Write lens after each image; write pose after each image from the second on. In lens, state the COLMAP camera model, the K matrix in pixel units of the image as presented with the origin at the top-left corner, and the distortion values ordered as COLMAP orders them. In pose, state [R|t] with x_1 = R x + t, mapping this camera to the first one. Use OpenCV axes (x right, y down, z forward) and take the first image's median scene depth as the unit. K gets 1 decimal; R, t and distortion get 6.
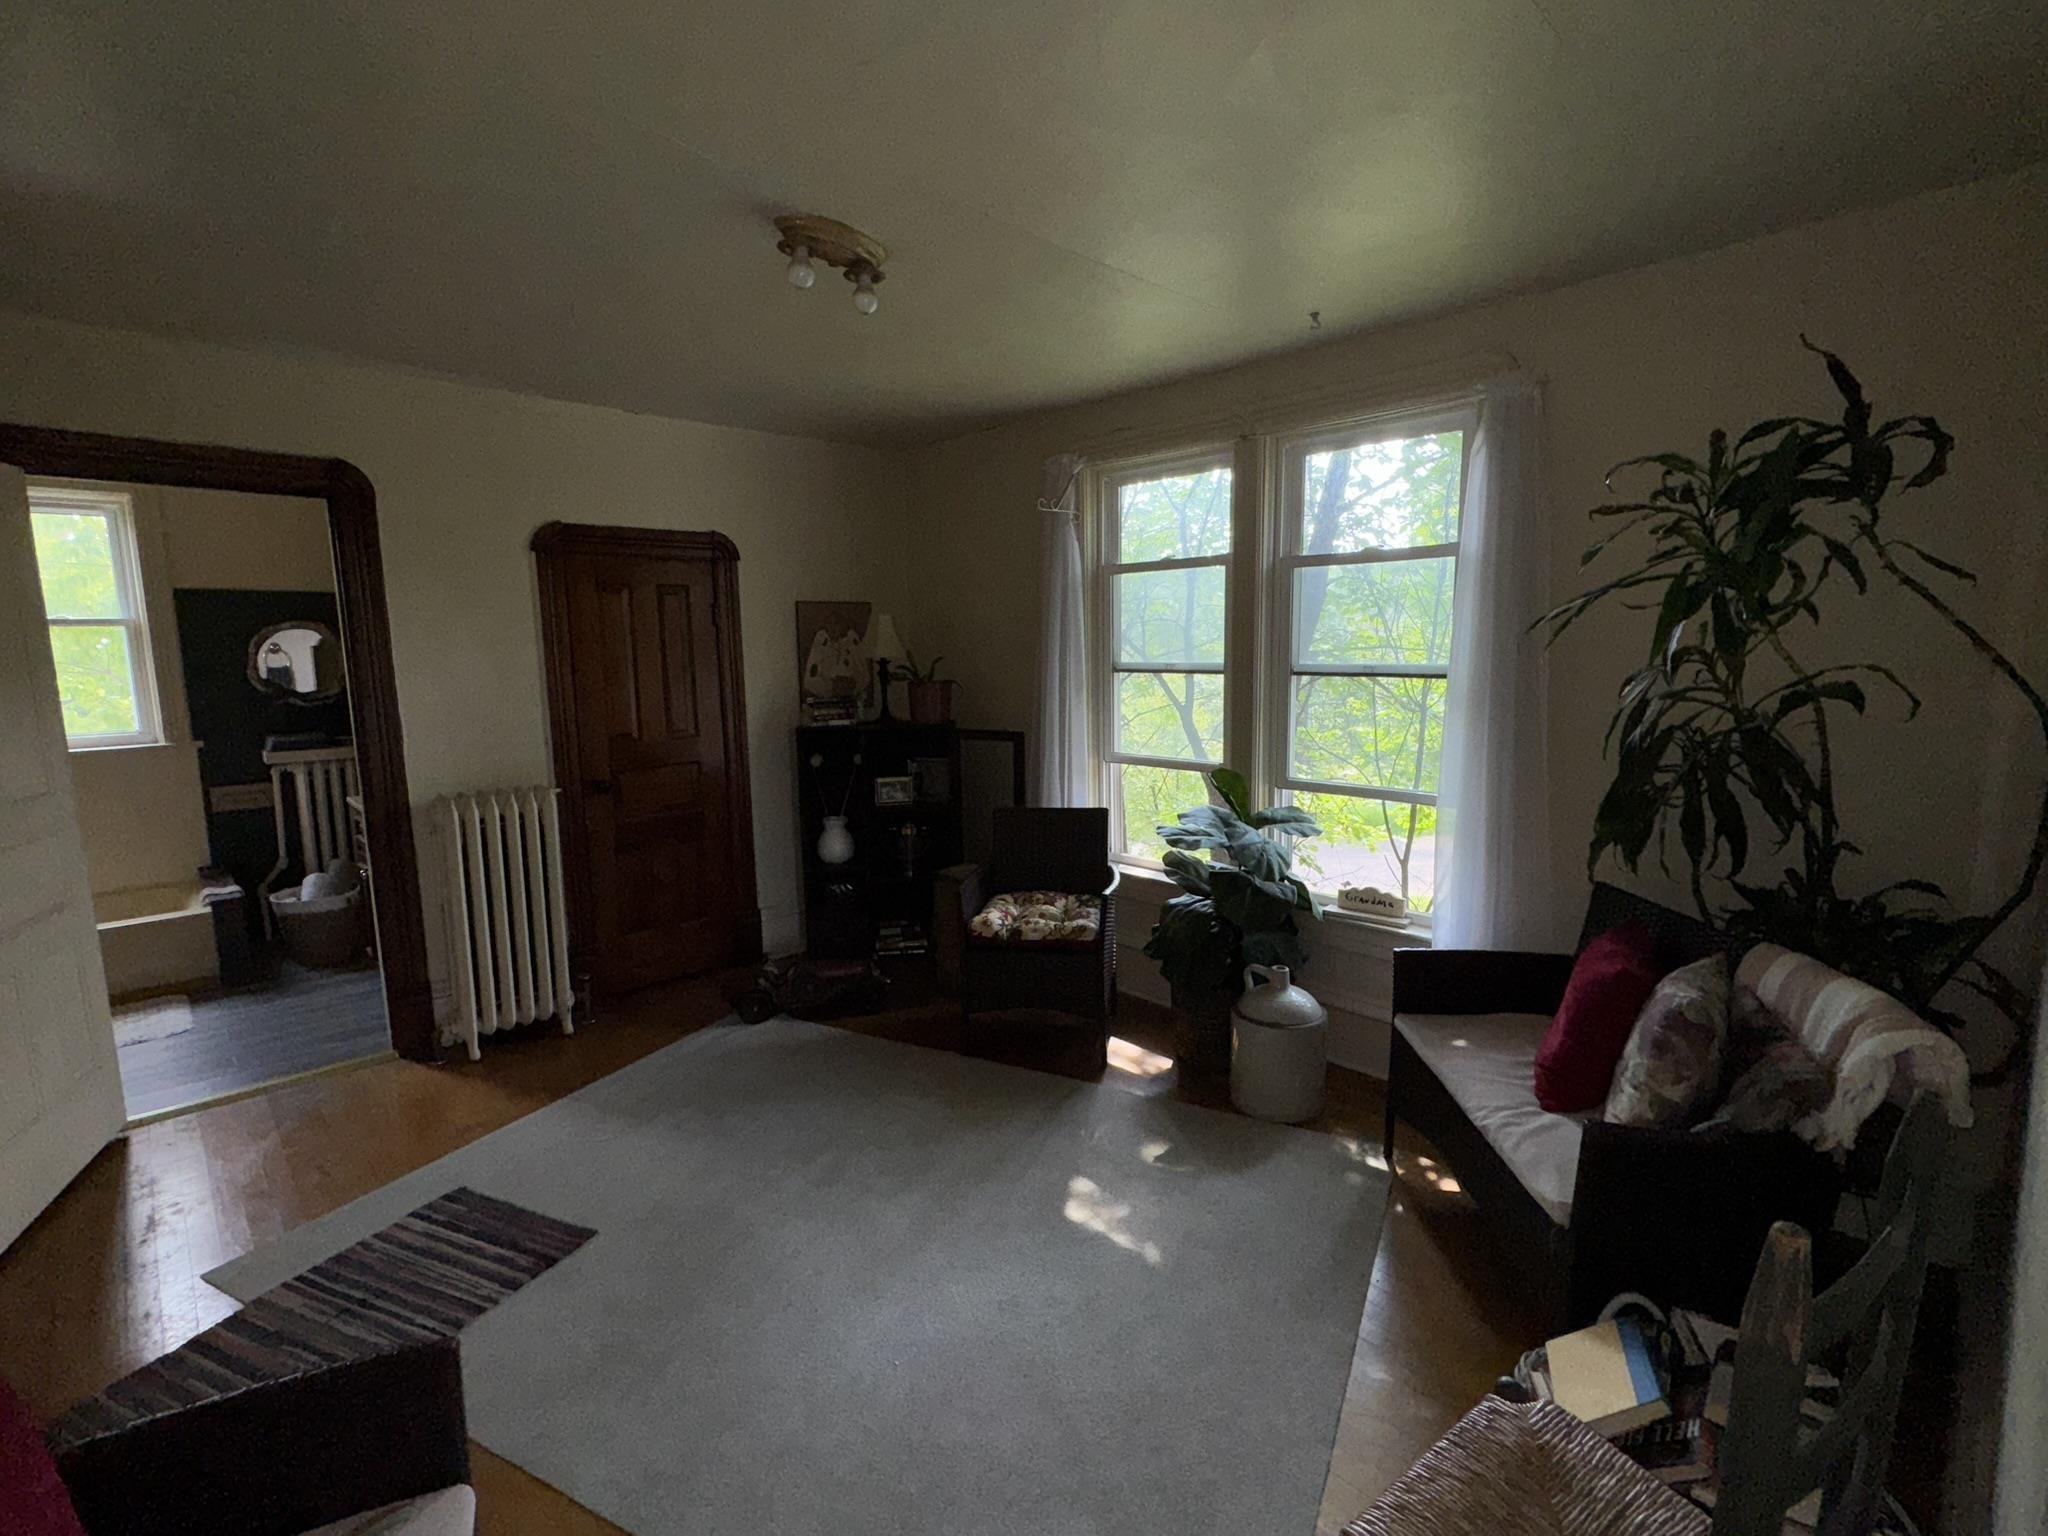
lens RADIAL K [[949.7, 0, 1019.9], [0, 949.7, 774.4], [0, 0, 1]] dist [0.003006, 0.001045]
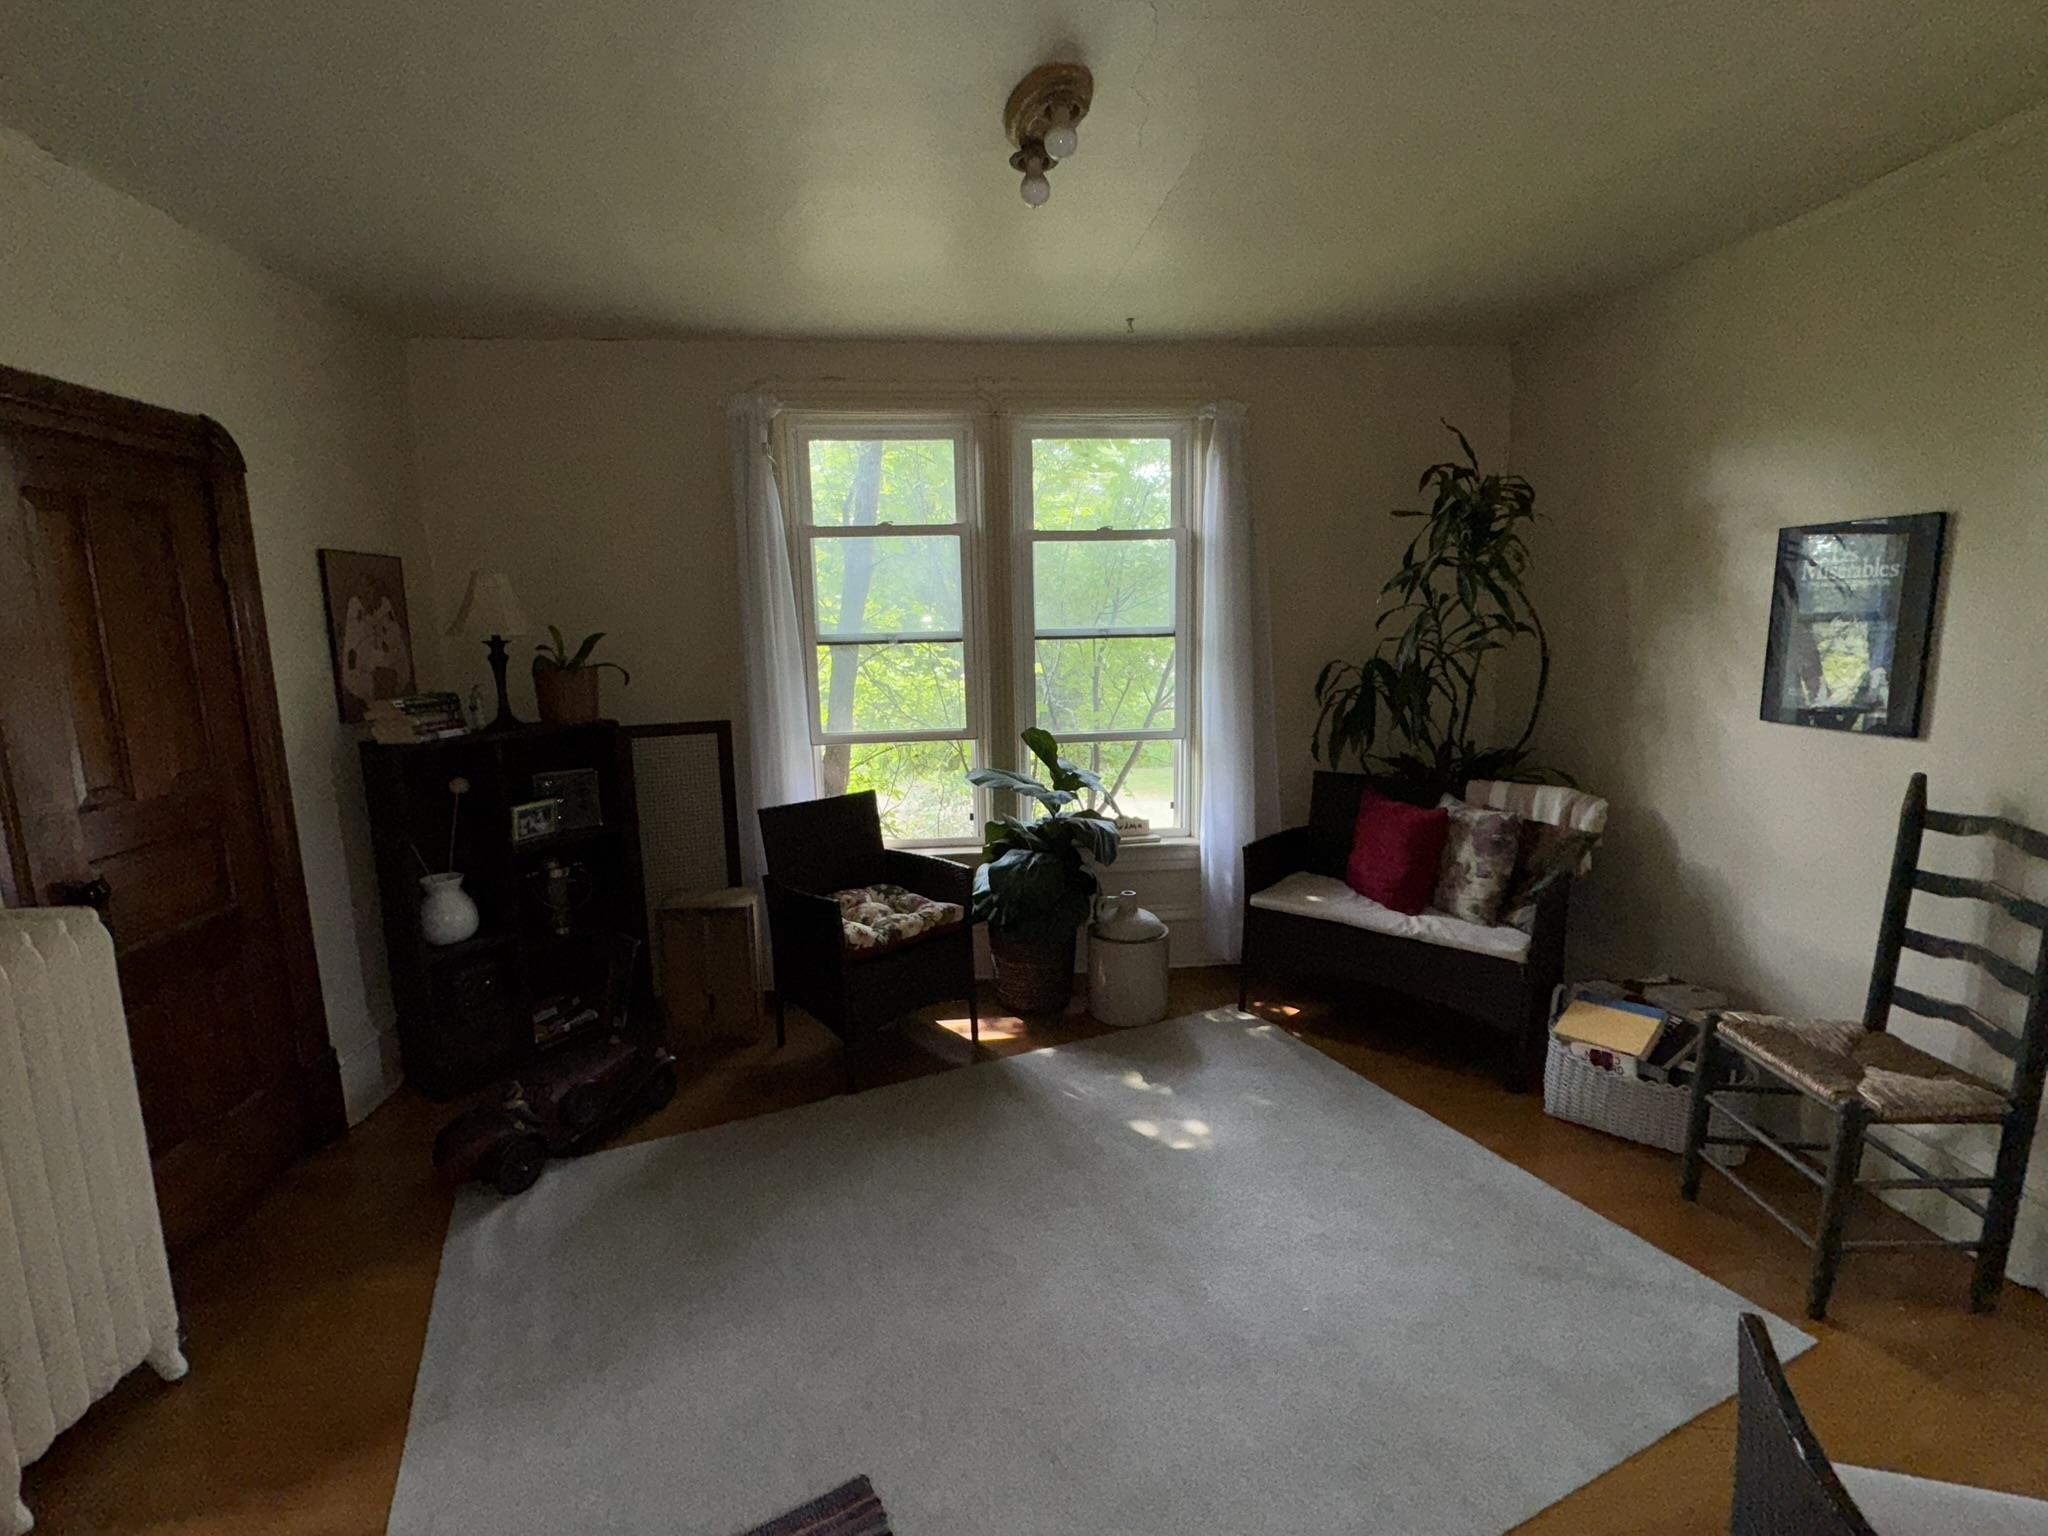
lens RADIAL K [[949.7, 0, 1023.6], [0, 949.7, 769.3], [0, 0, 1]] dist [0.003006, 0.001045]
pose [[0.615992, -0.127127, 0.777427, -0.552183], [0.123174, 0.990297, 0.064339, -0.026683], [-0.778063, 0.056127, 0.625674, 0.308879]]
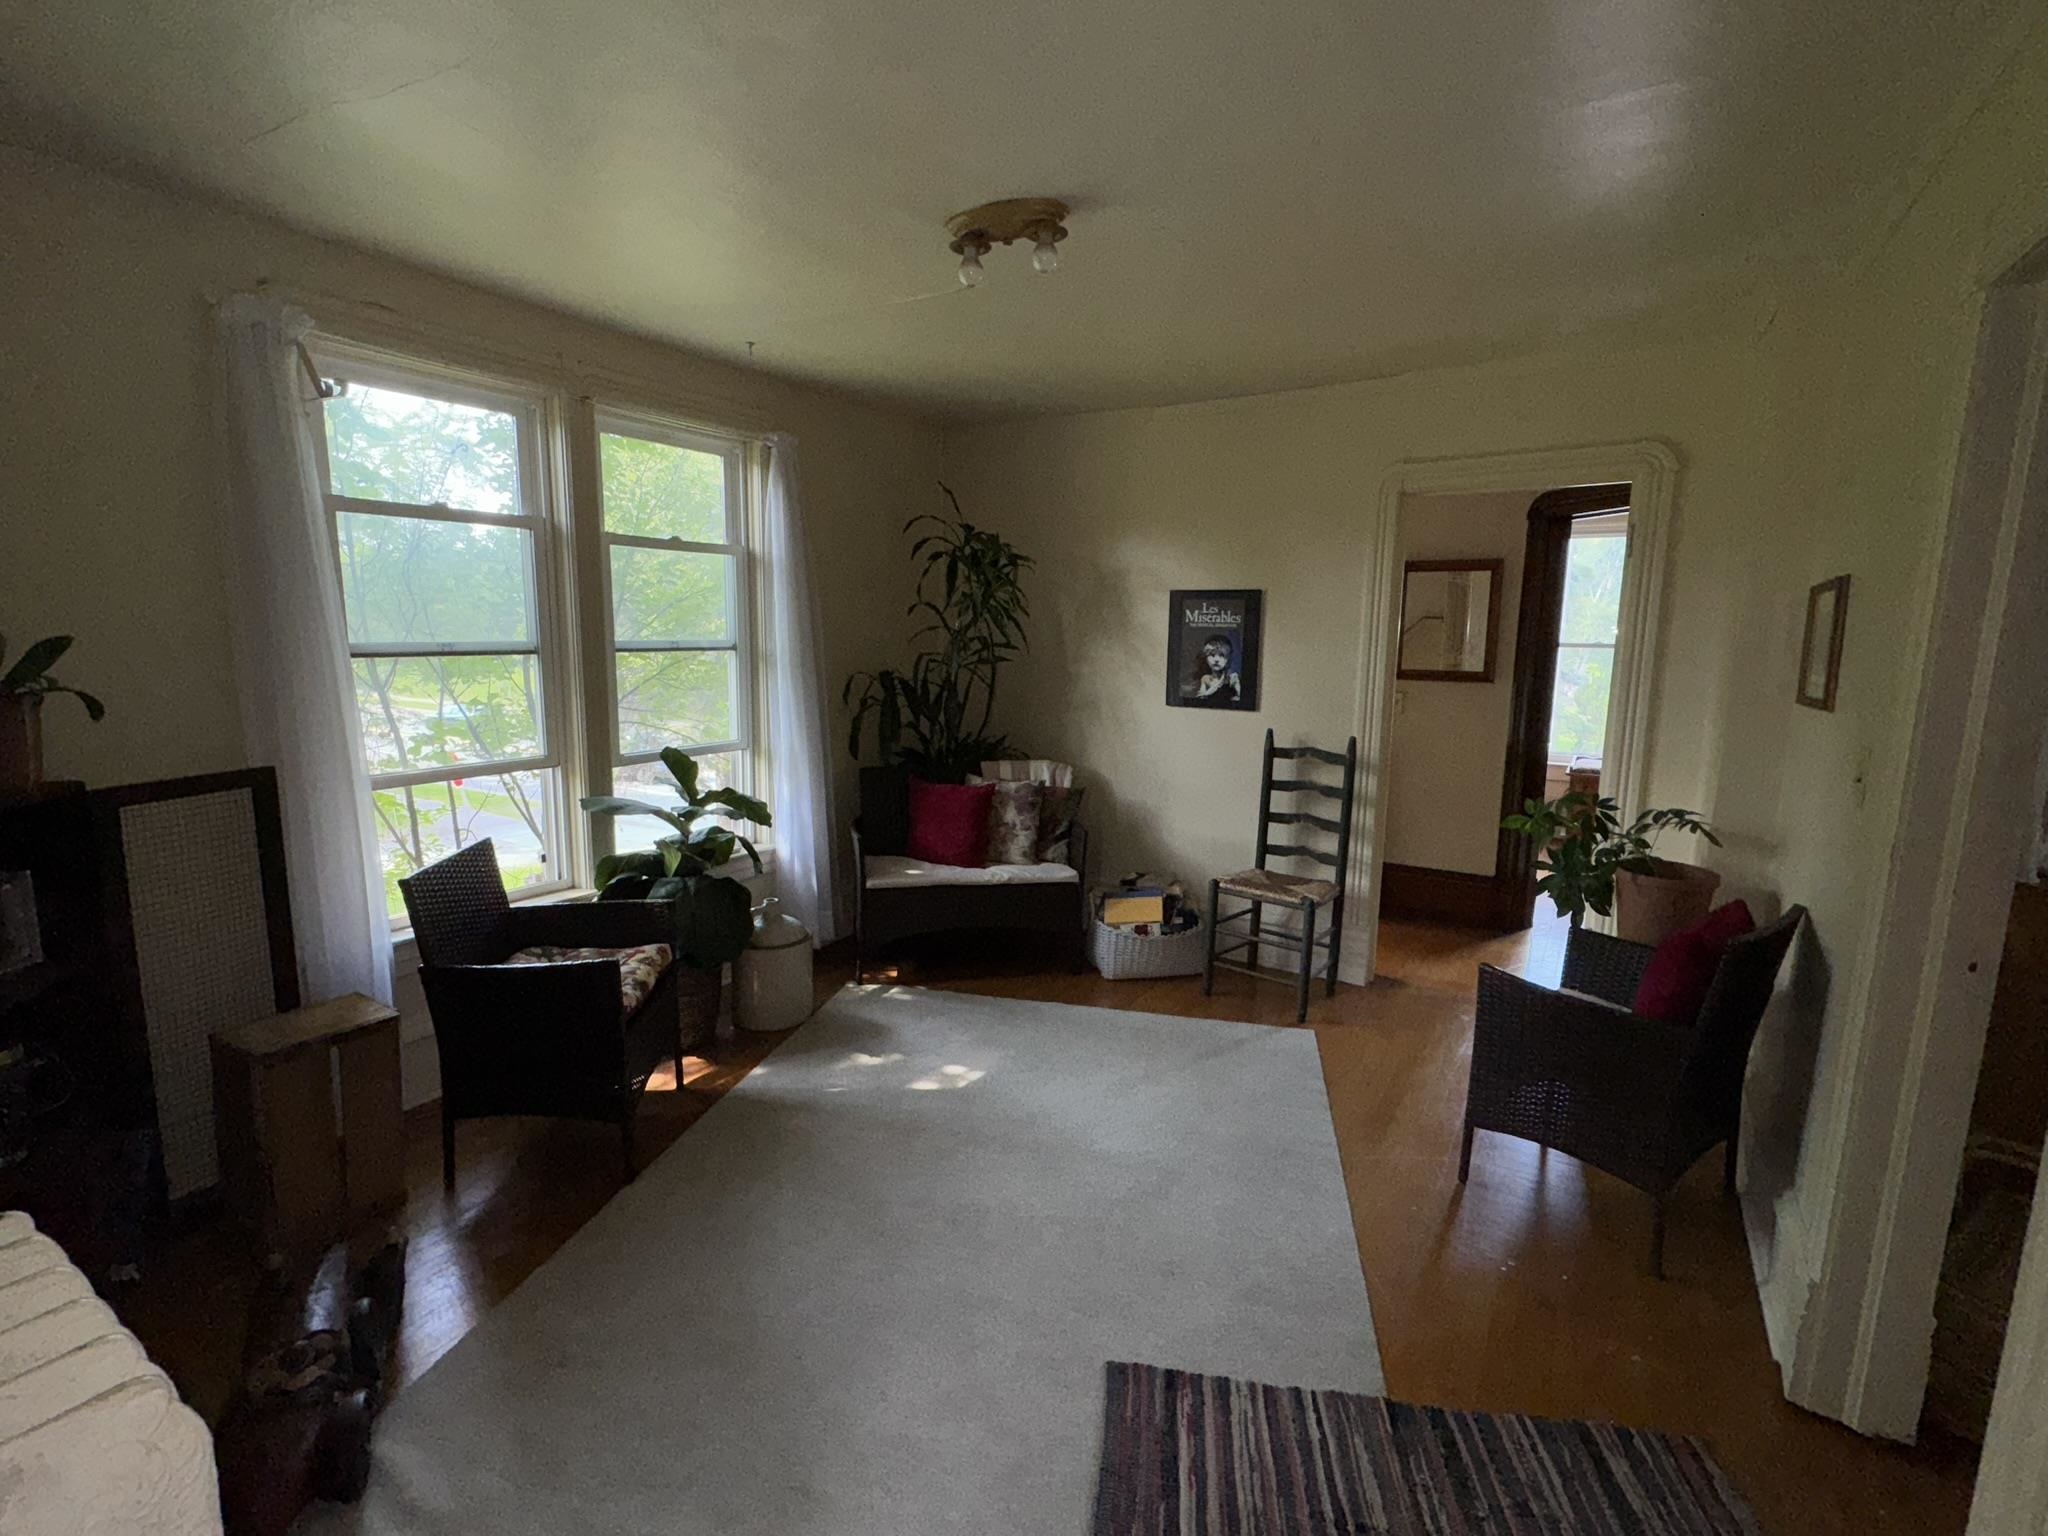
lens RADIAL K [[949.7, 0, 1023.5], [0, 949.7, 767.8], [0, 0, 1]] dist [0.003006, 0.001045]
pose [[-0.249721, -0.137340, 0.958529, -0.740732], [0.123250, 0.977331, 0.172143, -0.097304], [-0.960442, 0.161127, -0.227133, 0.773976]]
